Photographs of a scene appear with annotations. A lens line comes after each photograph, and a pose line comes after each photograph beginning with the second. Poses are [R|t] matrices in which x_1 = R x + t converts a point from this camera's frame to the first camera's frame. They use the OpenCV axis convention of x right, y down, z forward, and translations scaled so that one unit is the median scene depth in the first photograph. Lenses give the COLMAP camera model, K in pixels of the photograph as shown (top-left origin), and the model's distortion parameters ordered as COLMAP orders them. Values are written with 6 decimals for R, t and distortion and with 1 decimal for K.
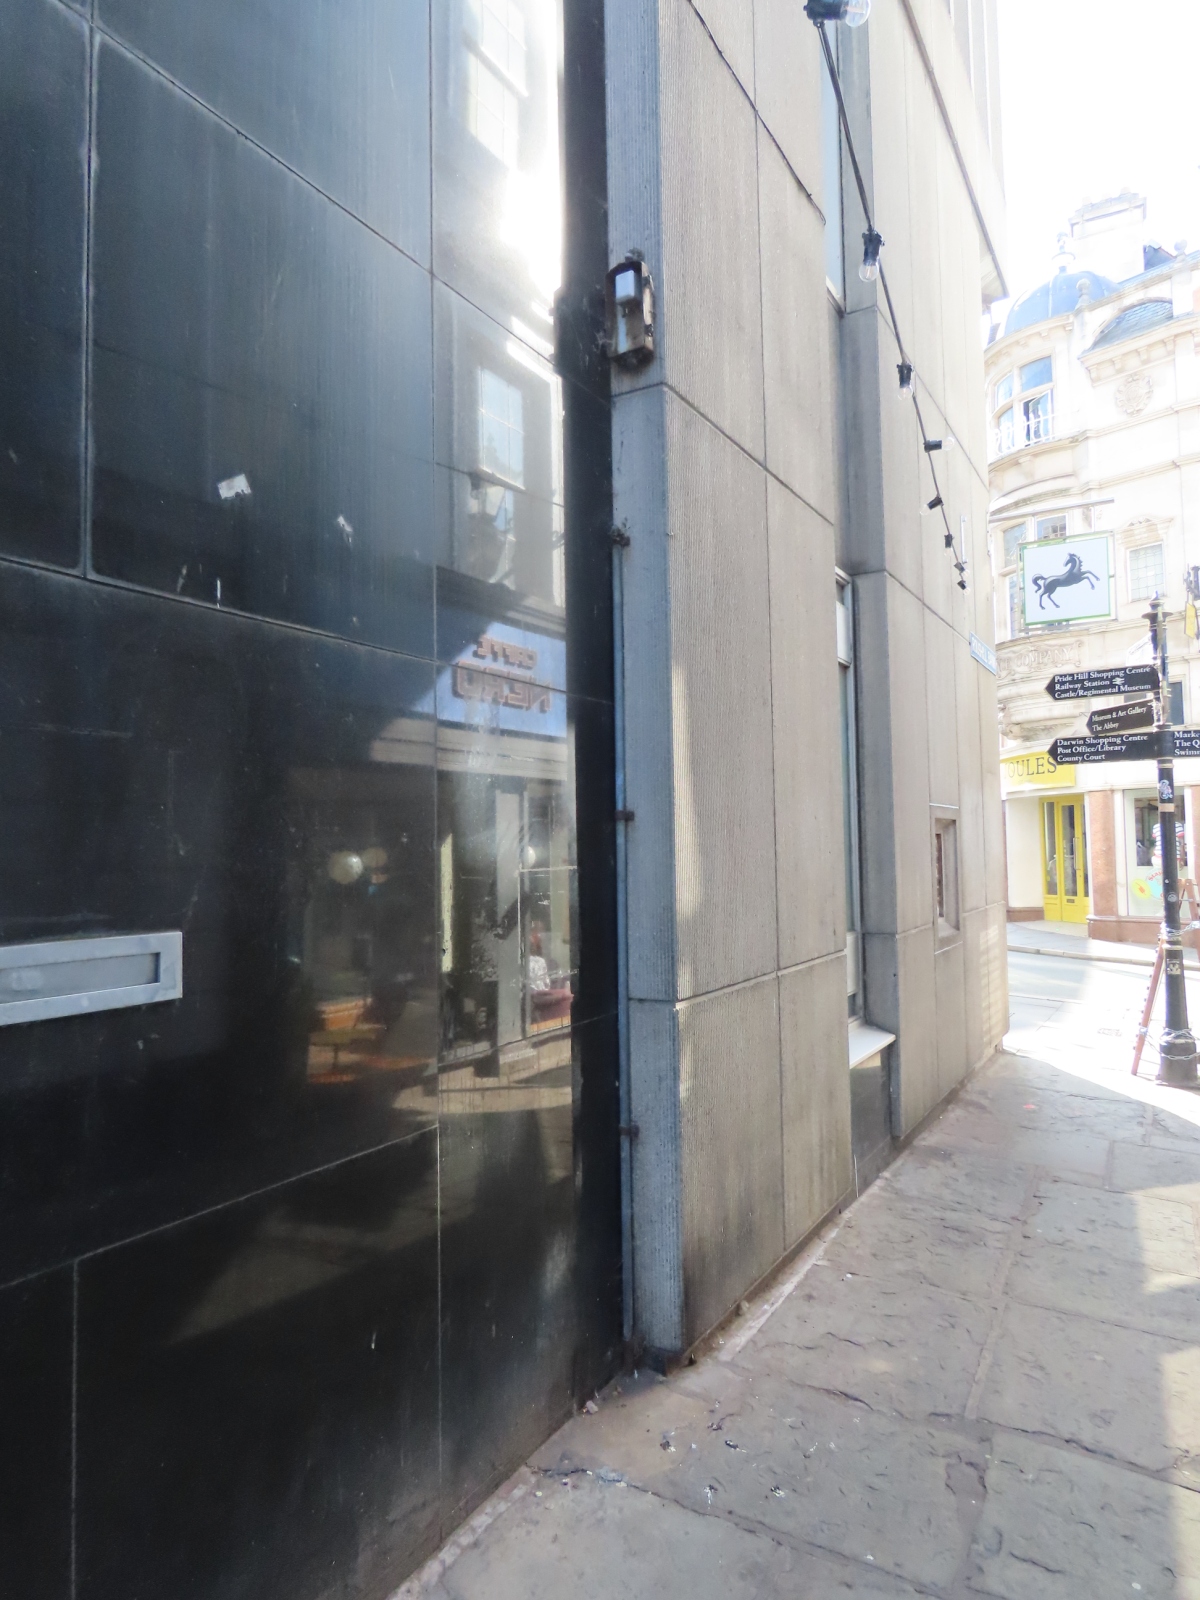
lens RADIAL K [[1021.5, 0, 600.0], [0, 1021.5, 800.0], [0, 0, 1]] dist [-0.002197, -0.001888]
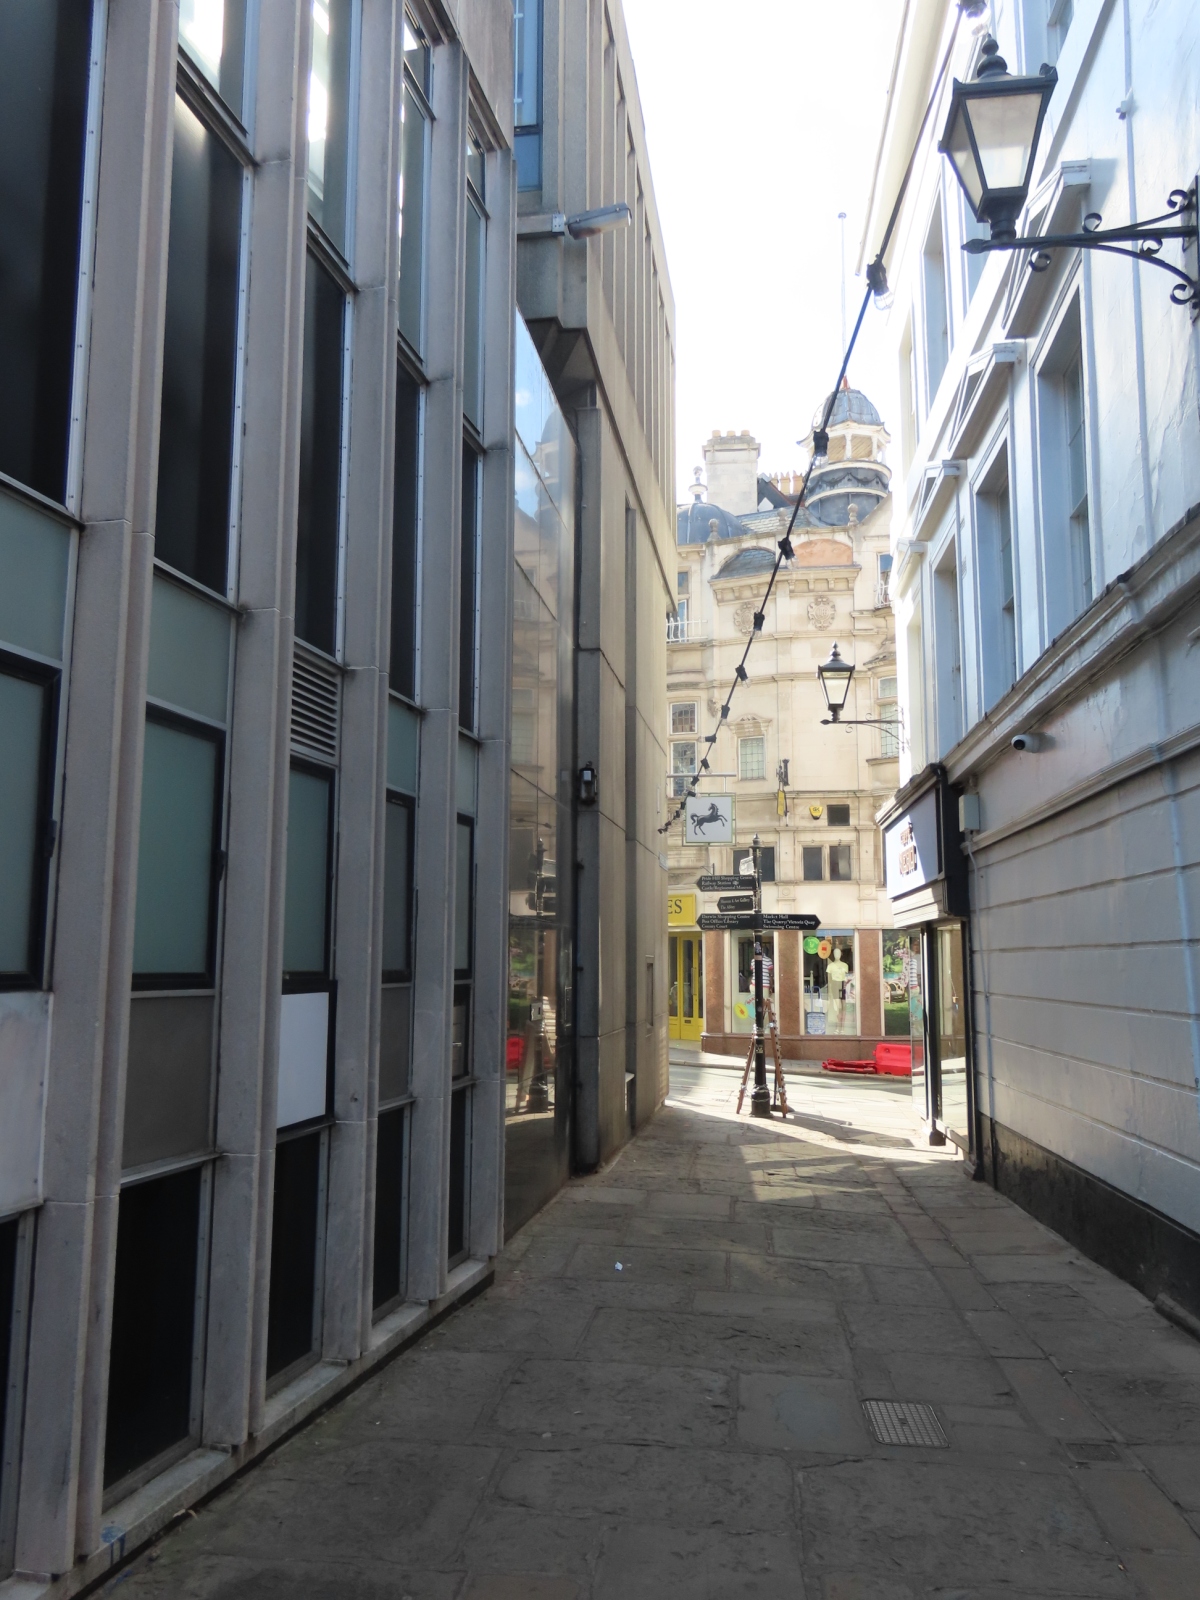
lens RADIAL K [[1274.9, 0, 600.0], [0, 1274.9, 800.0], [0, 0, 1]] dist [0.002900, 0.000471]
pose [[0.928656, 0.067266, 0.364791, -0.212312], [-0.036921, 0.995299, -0.089540, -0.023122], [-0.369099, 0.069684, 0.926774, -0.391217]]
